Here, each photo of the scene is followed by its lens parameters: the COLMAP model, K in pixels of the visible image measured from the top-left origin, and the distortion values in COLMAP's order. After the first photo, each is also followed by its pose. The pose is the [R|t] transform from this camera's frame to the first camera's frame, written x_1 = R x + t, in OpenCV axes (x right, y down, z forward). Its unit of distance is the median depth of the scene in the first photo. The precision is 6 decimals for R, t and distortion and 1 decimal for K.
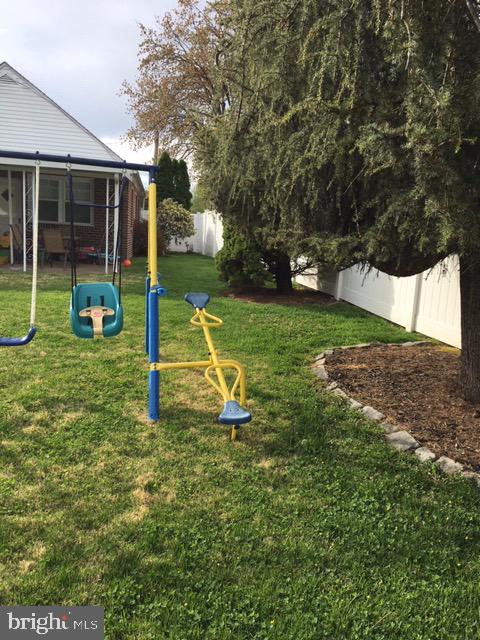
lens RADIAL K [[535.8, 0, 240.0], [0, 535.8, 320.0], [0, 0, 1]] dist [-0.001852, -0.003032]
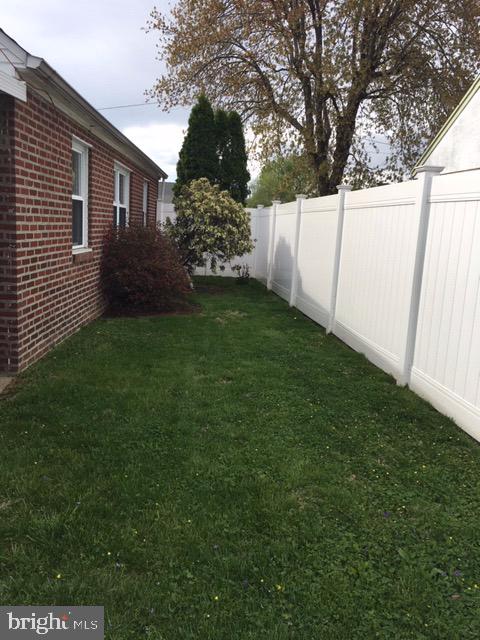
lens RADIAL K [[535.8, 0, 240.0], [0, 535.8, 320.0], [0, 0, 1]] dist [-0.001852, -0.003032]
pose [[0.993429, 0.018602, -0.112931, -0.035947], [-0.016939, 0.999734, 0.015670, -0.096582], [0.113192, -0.013654, 0.993479, 0.472851]]
